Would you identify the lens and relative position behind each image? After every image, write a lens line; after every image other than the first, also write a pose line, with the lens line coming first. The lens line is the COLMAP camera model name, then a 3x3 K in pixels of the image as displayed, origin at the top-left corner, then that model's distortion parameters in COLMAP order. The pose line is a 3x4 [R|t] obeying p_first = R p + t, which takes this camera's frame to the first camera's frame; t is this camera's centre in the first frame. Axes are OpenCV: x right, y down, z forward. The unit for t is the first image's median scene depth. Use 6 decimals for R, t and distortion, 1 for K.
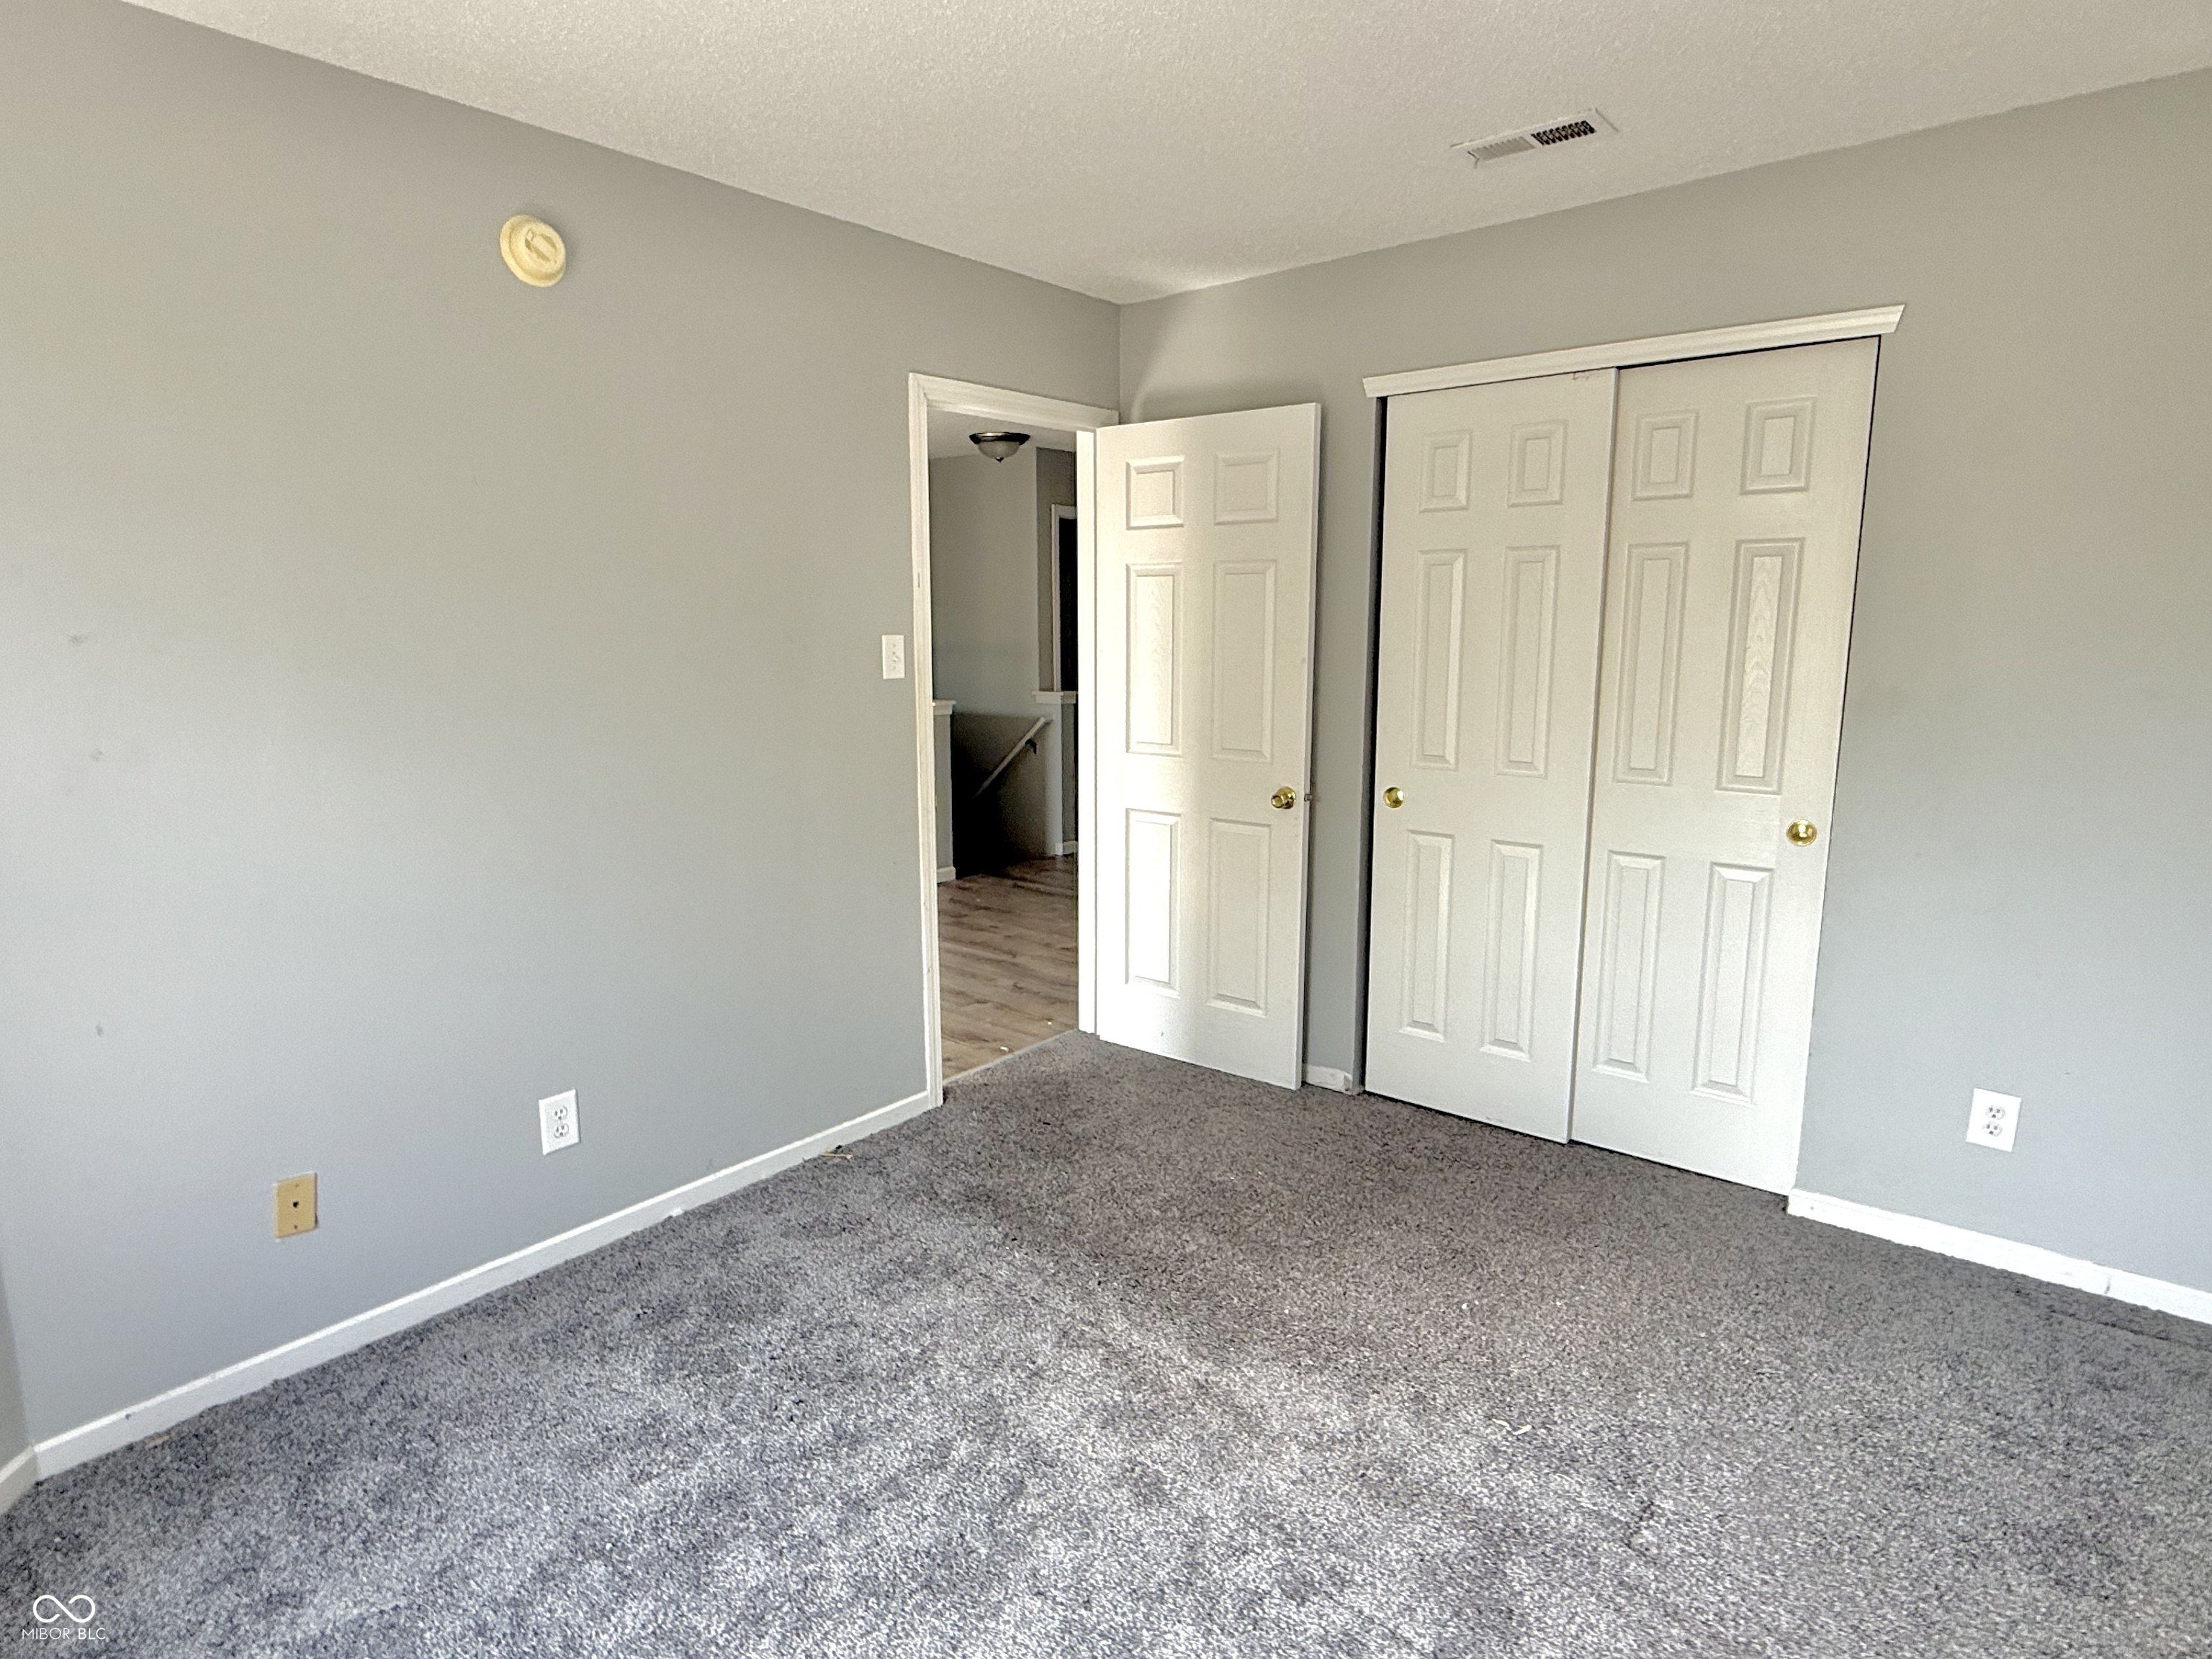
lens RADIAL K [[1224.7, 0, 1105.5], [0, 1224.7, 822.2], [0, 0, 1]] dist [0.003852, 0.000604]
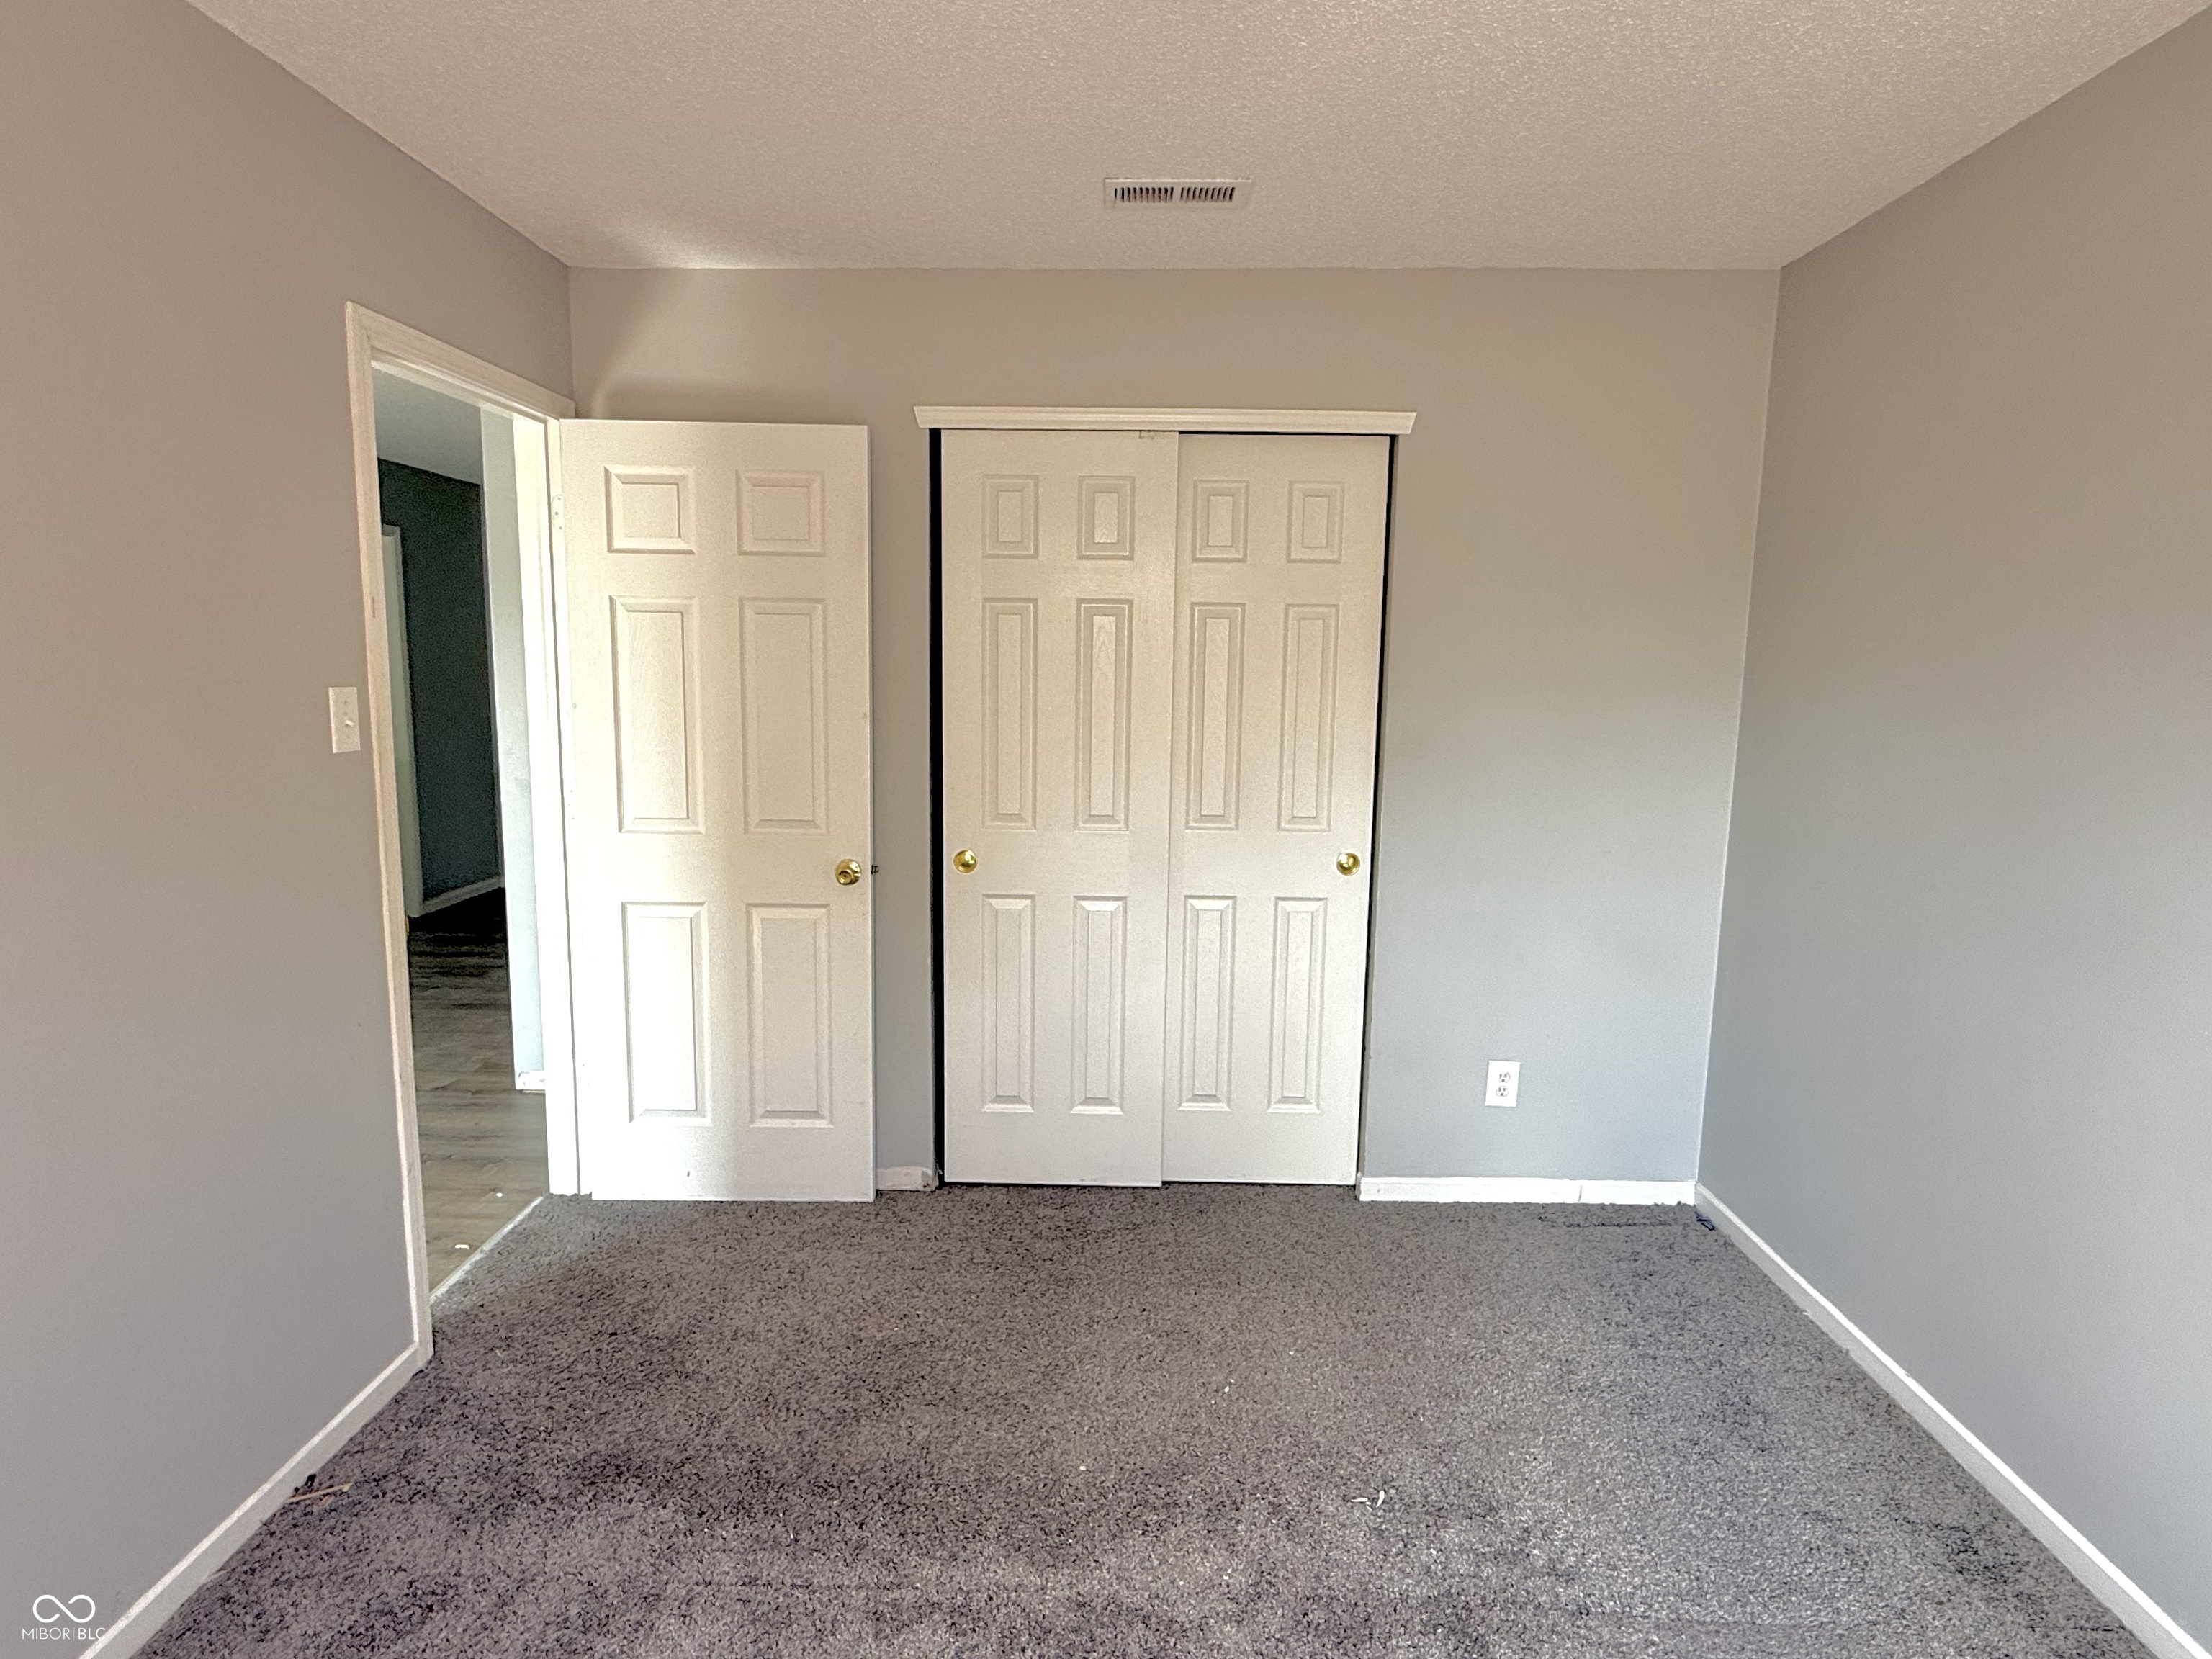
lens RADIAL K [[1205.5, 0, 1106.4], [0, 1205.5, 830.9], [0, 0, 1]] dist [0.002264, -0.000591]
pose [[0.785379, -0.070920, 0.614939, -0.254967], [0.086598, 0.996234, 0.004294, -0.040035], [-0.612928, 0.049880, 0.788563, 0.226218]]
